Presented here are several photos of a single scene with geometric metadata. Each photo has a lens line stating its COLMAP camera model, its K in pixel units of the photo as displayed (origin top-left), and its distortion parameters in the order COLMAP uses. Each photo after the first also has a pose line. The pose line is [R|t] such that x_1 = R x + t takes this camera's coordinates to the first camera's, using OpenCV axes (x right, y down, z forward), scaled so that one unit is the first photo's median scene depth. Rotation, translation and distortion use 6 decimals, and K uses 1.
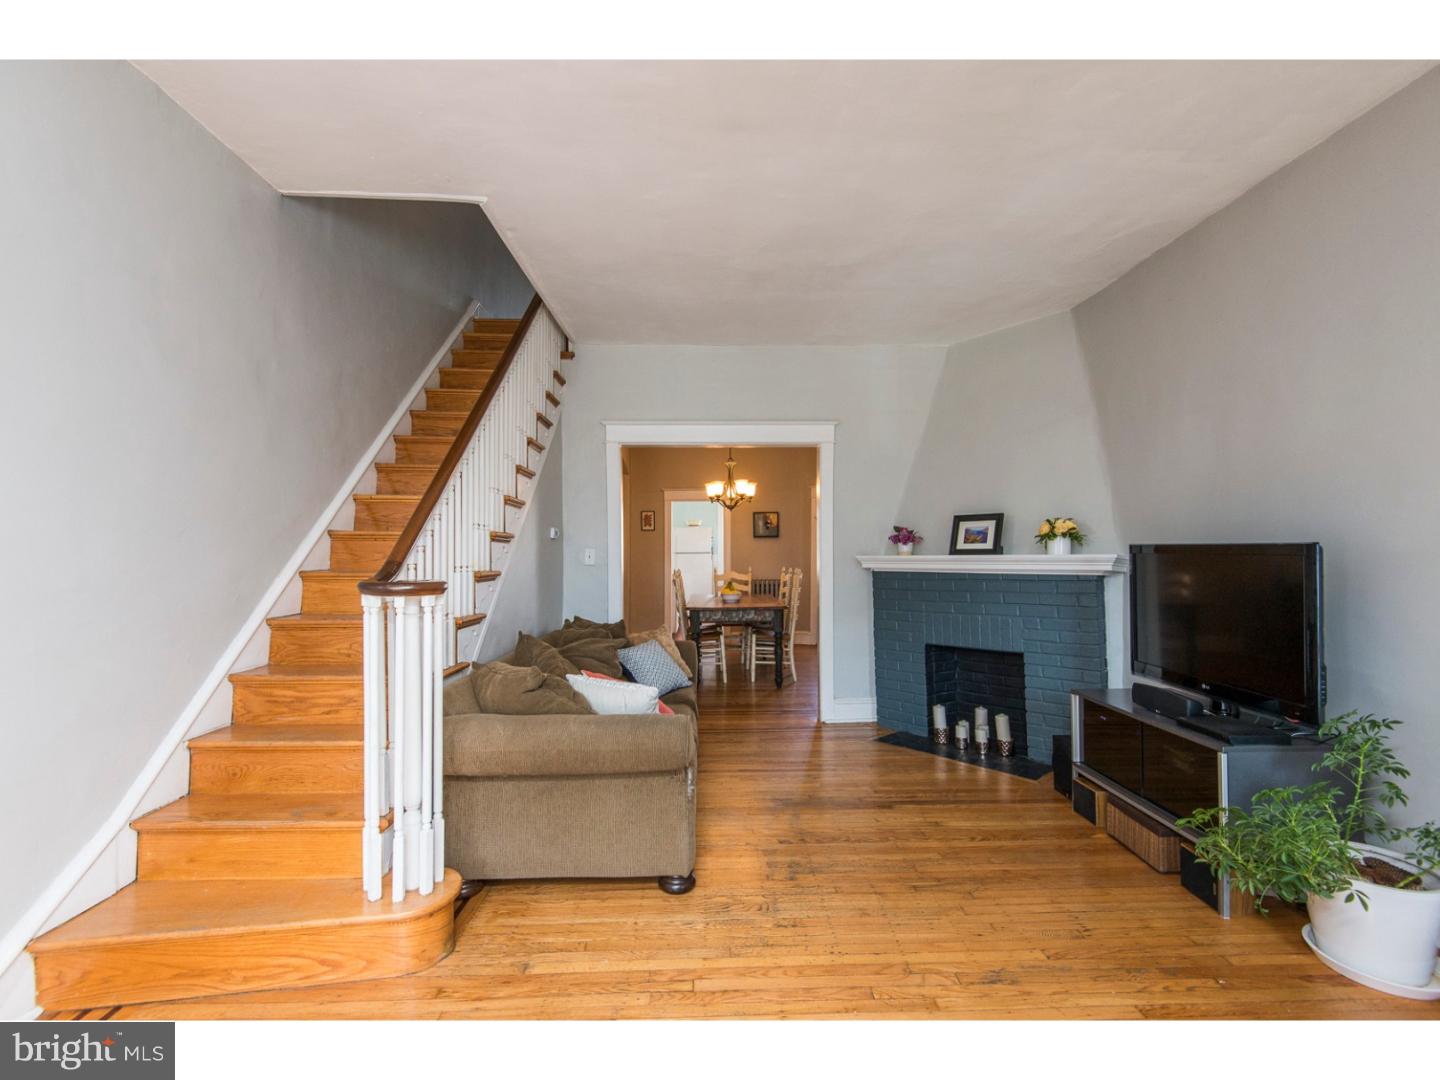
lens RADIAL K [[649.3, 0, 717.8], [0, 649.3, 552.8], [0, 0, 1]] dist [0.022693, -0.000511]
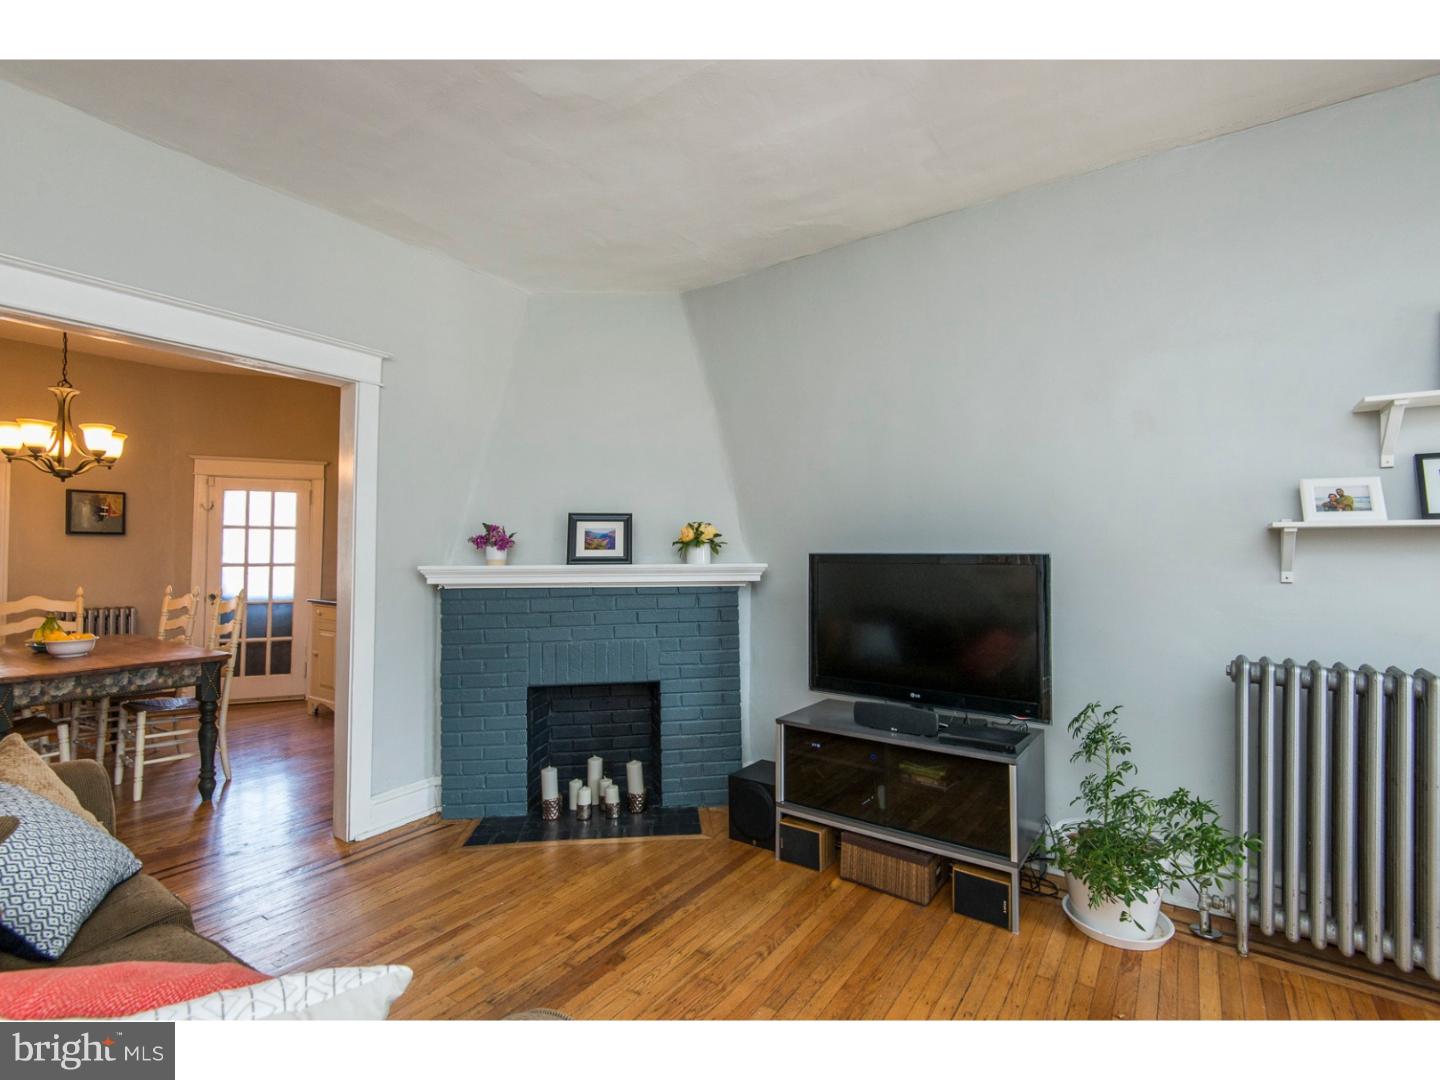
lens RADIAL K [[666.2, 0, 718.5], [0, 666.2, 552.0], [0, 0, 1]] dist [0.043109, -0.028087]
pose [[0.593376, 0.014462, 0.804795, -0.168465], [-0.002199, 0.999864, -0.016346, 0.001073], [-0.804922, 0.007929, 0.593327, 0.404409]]
